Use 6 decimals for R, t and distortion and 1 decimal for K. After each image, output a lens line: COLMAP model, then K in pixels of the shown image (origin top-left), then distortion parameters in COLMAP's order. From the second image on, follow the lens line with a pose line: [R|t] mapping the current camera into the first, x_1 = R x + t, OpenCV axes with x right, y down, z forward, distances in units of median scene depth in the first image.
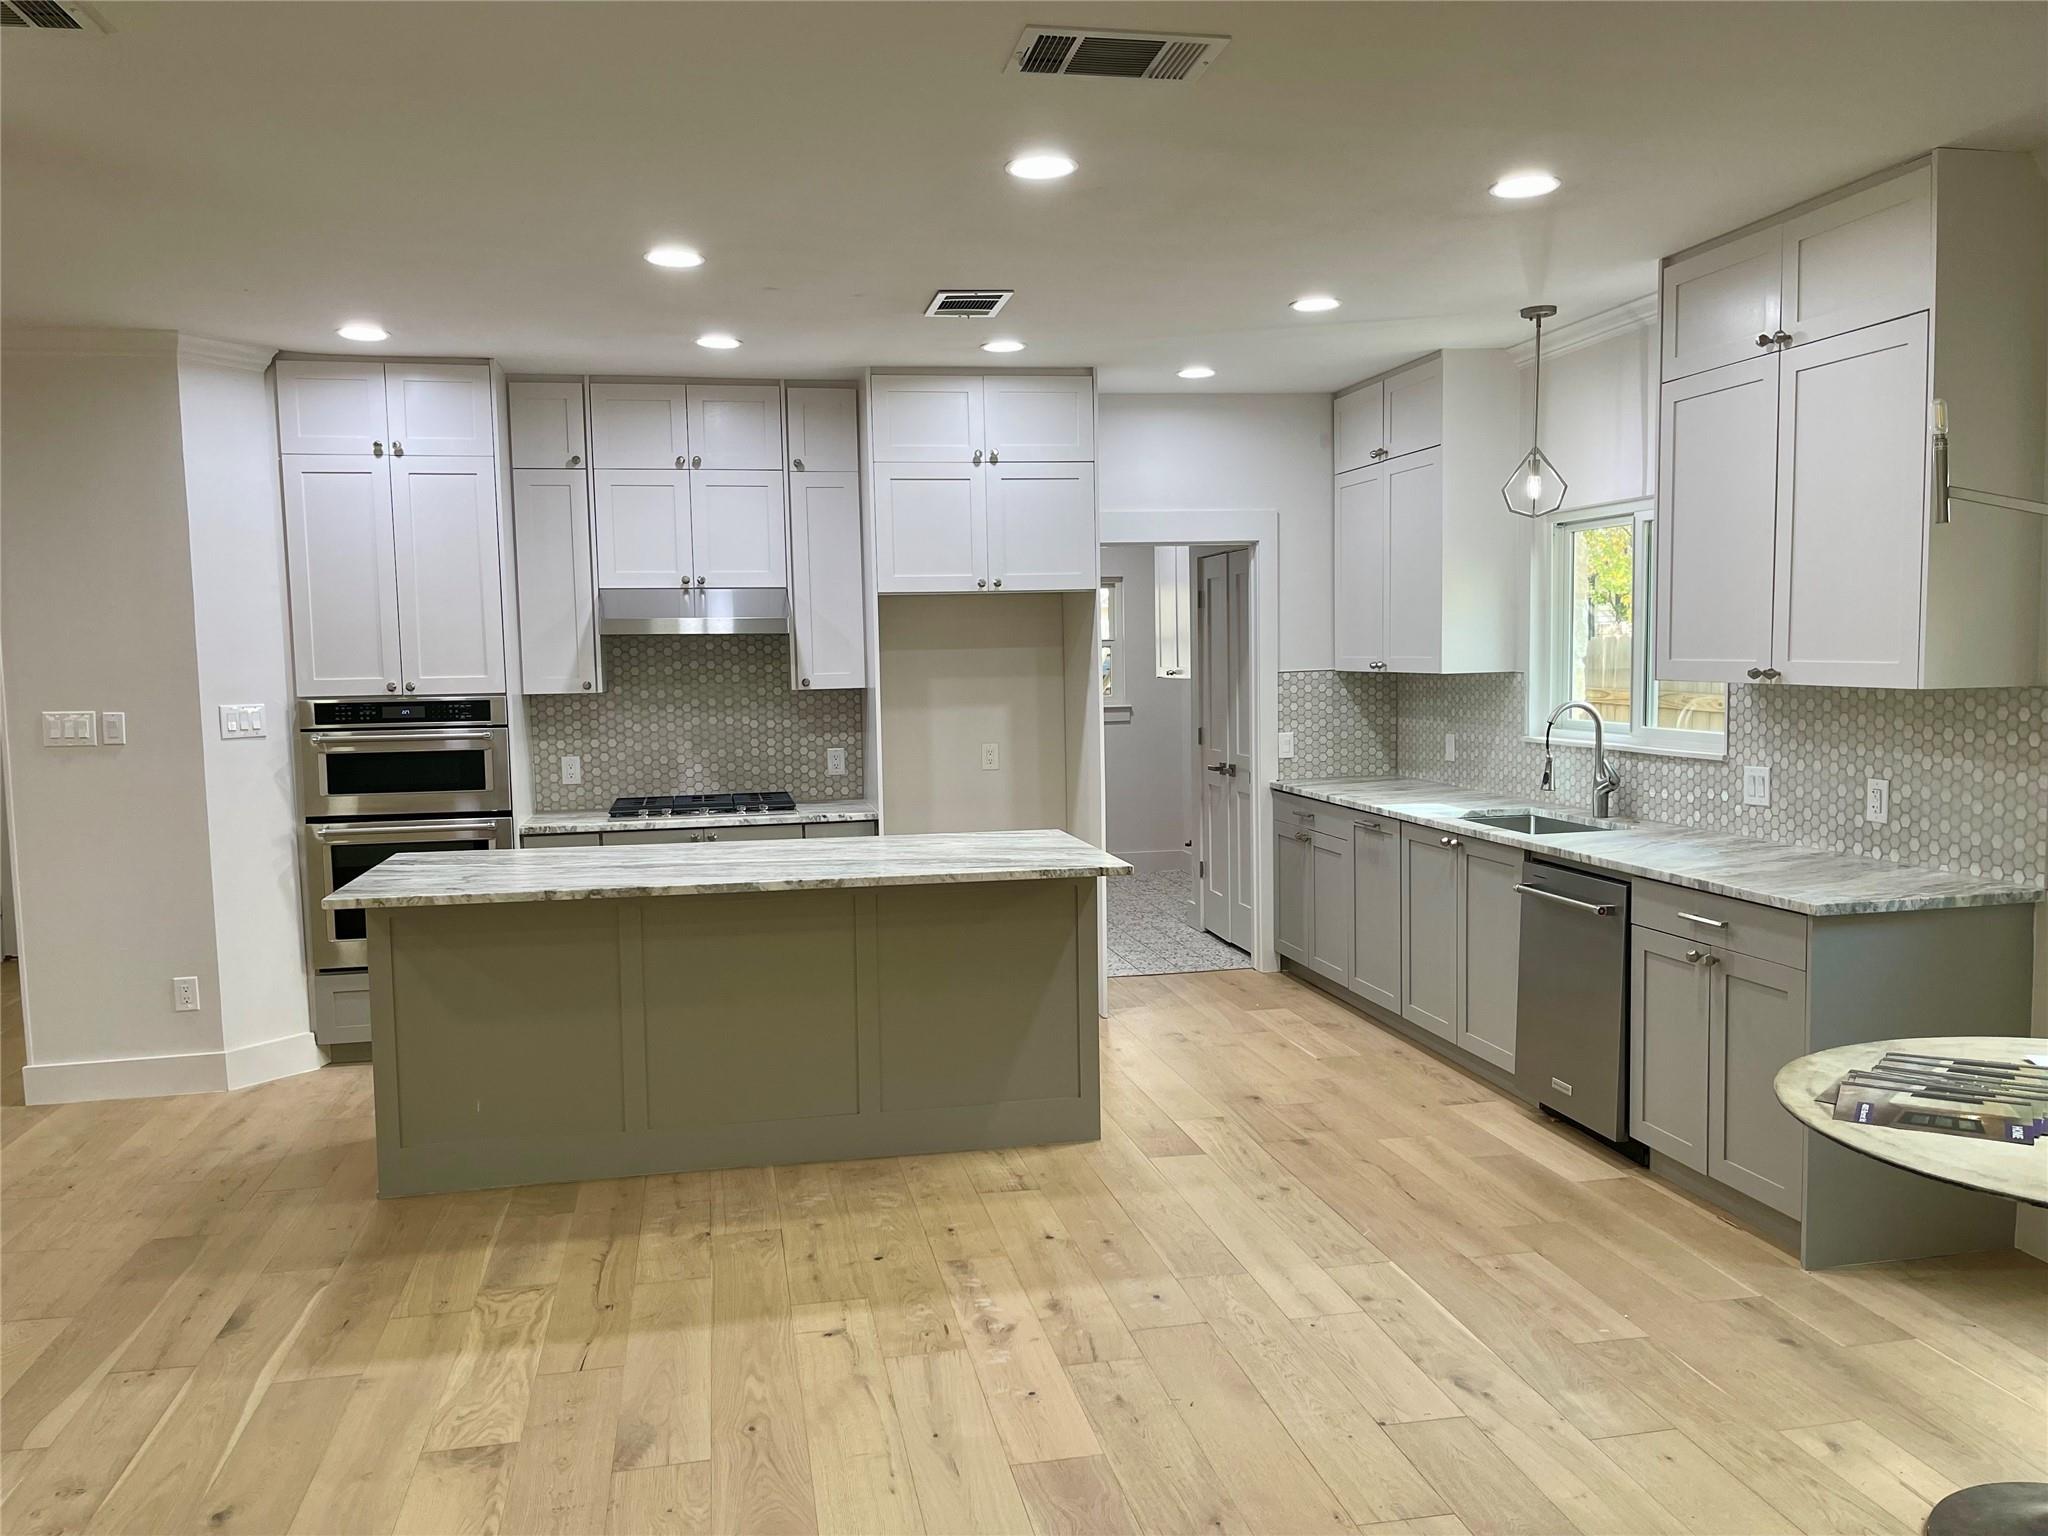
lens RADIAL K [[1537.7, 0, 1009.5], [0, 1537.7, 789.1], [0, 0, 1]] dist [0.057205, -0.079261]
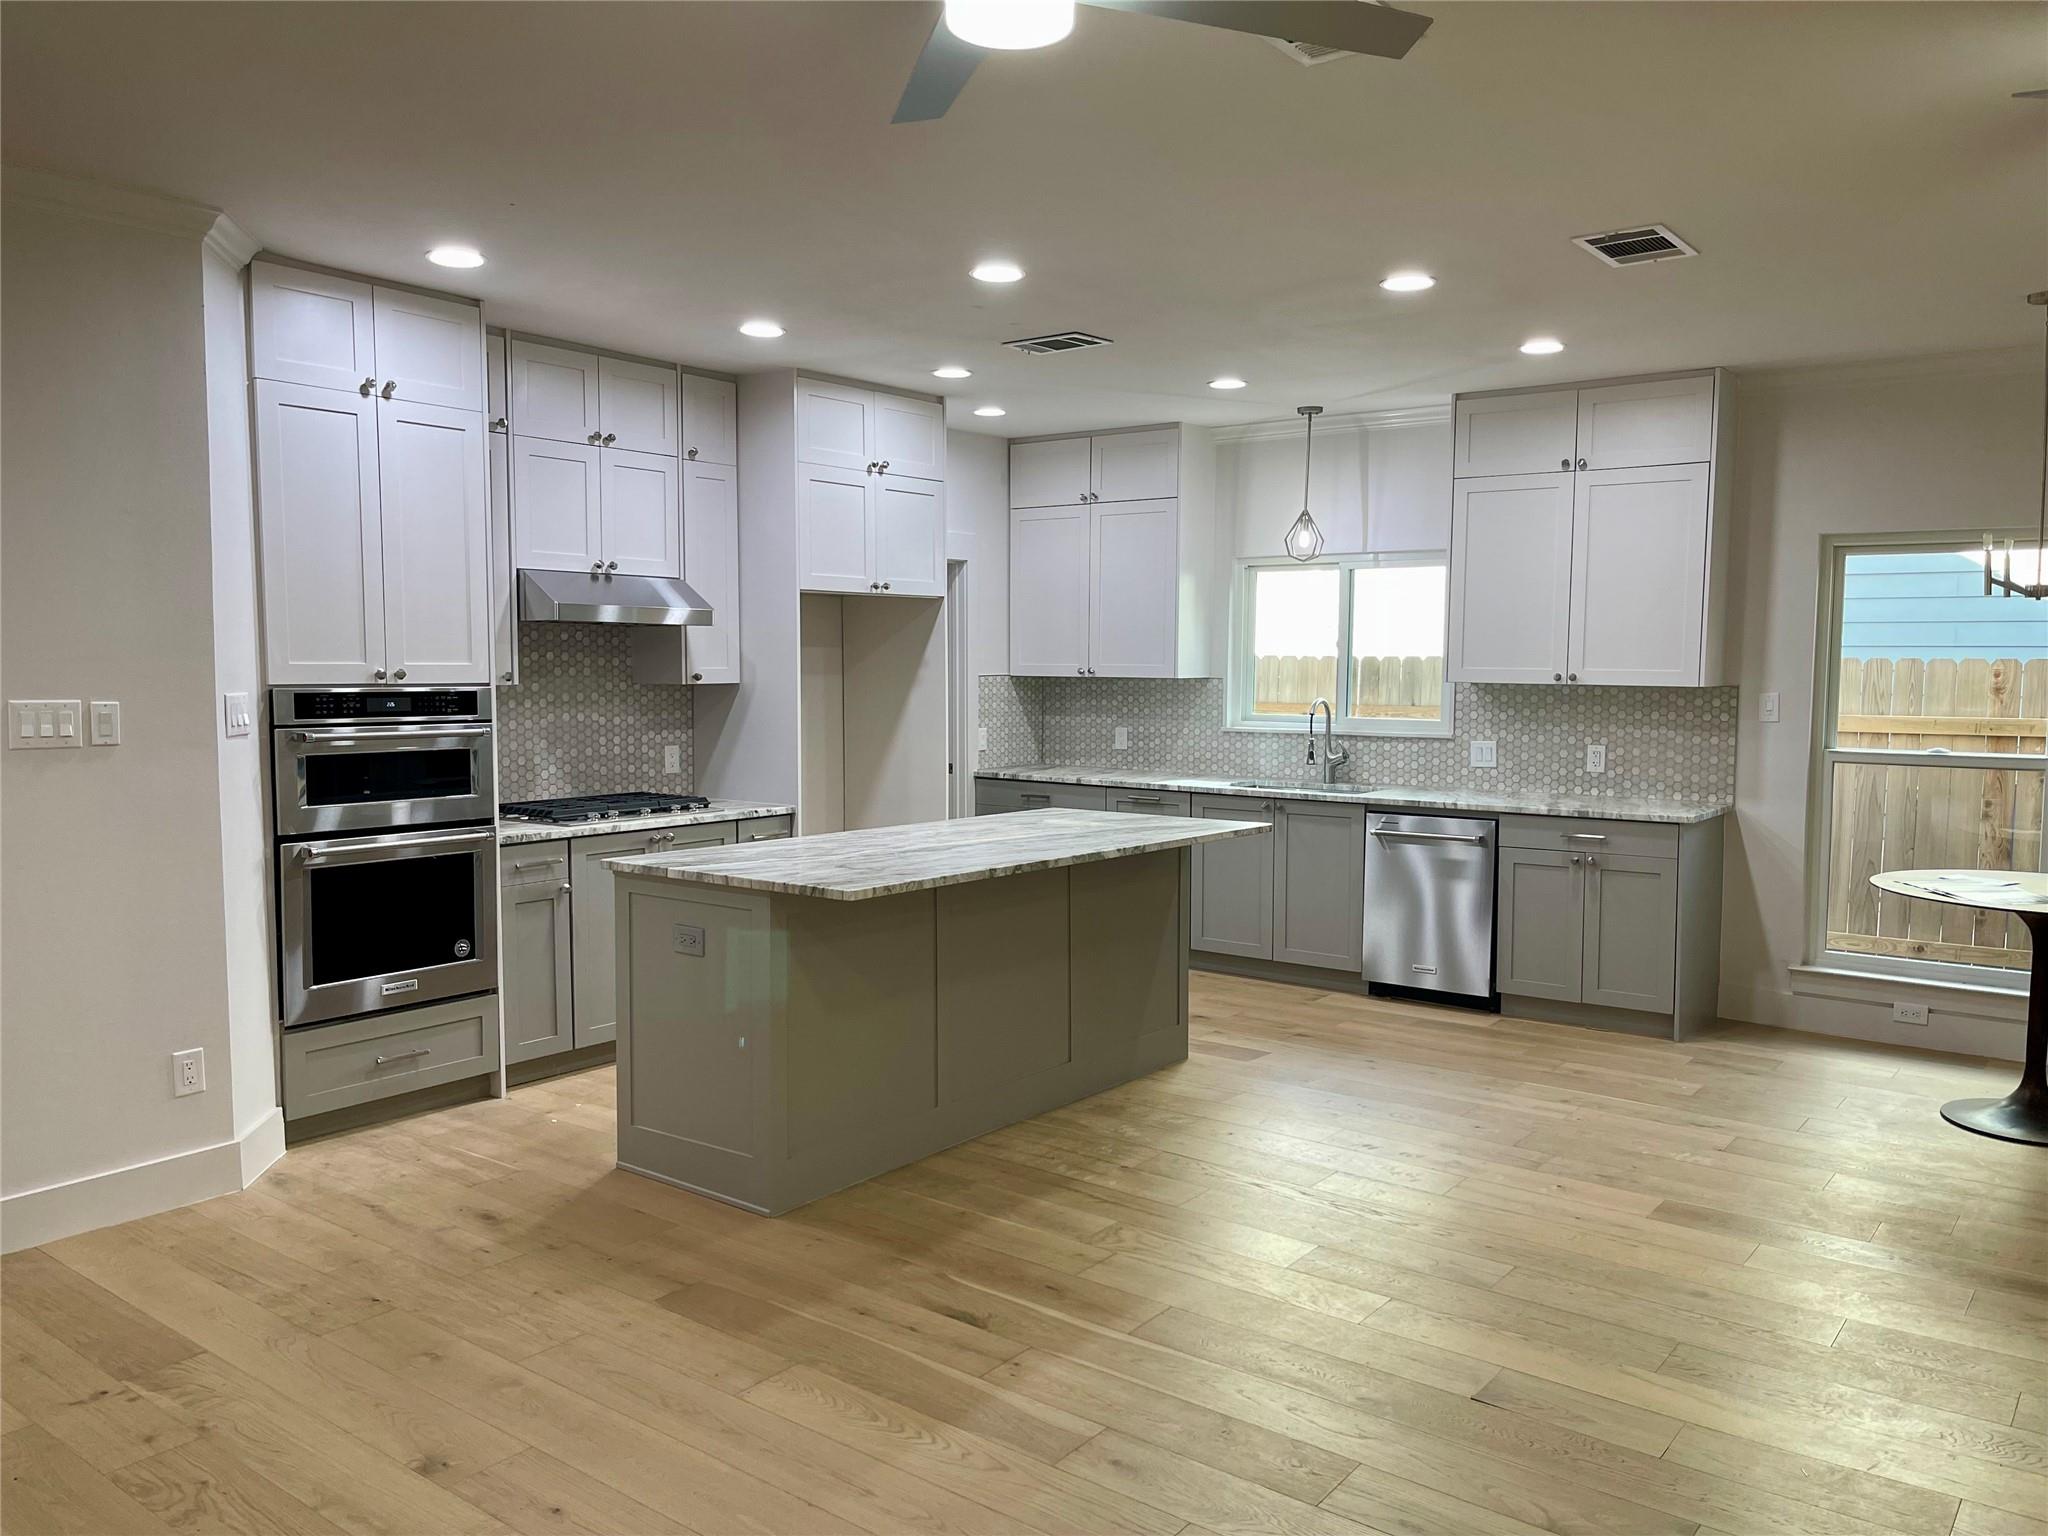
lens RADIAL K [[1537.7, 0, 1018.3], [0, 1537.7, 783.4], [0, 0, 1]] dist [0.057205, -0.079261]
pose [[0.750735, -0.030360, 0.659906, -0.801906], [0.039977, 0.999200, 0.000491, 0.007209], [-0.659393, 0.026012, 0.751348, 0.173549]]
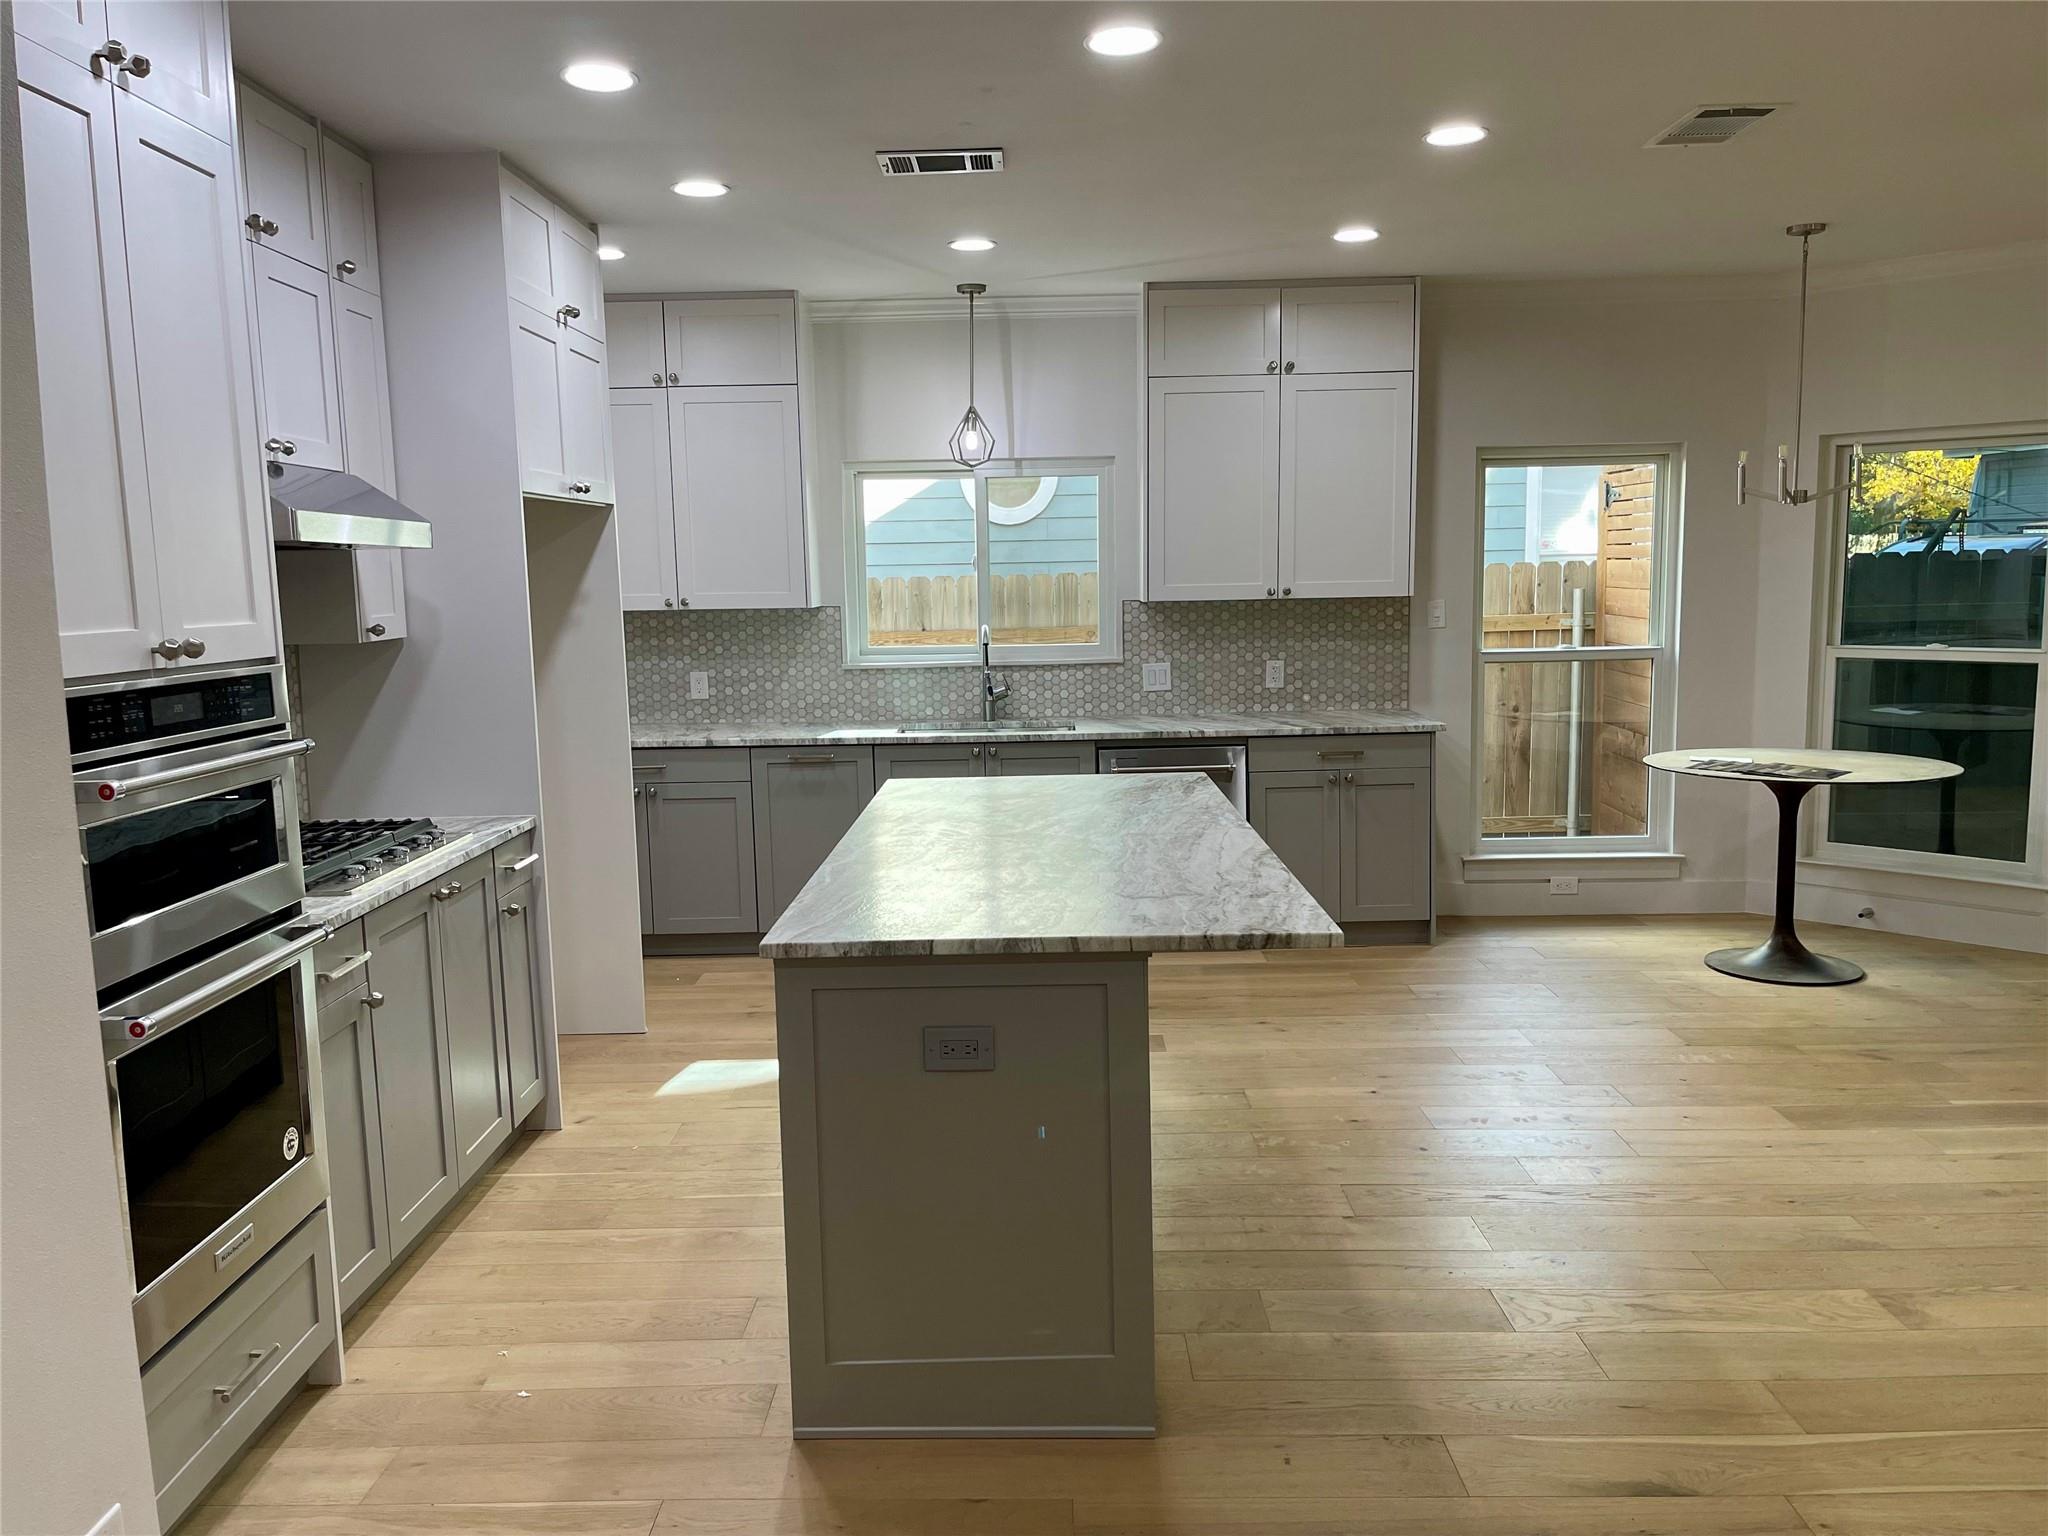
lens RADIAL K [[1537.7, 0, 997.1], [0, 1537.7, 785.2], [0, 0, 1]] dist [0.057205, -0.079261]
pose [[0.216863, -0.118385, 0.968997, -0.878832], [0.106429, 0.989570, 0.097080, -0.053582], [-0.970383, 0.082076, 0.227200, 0.800536]]
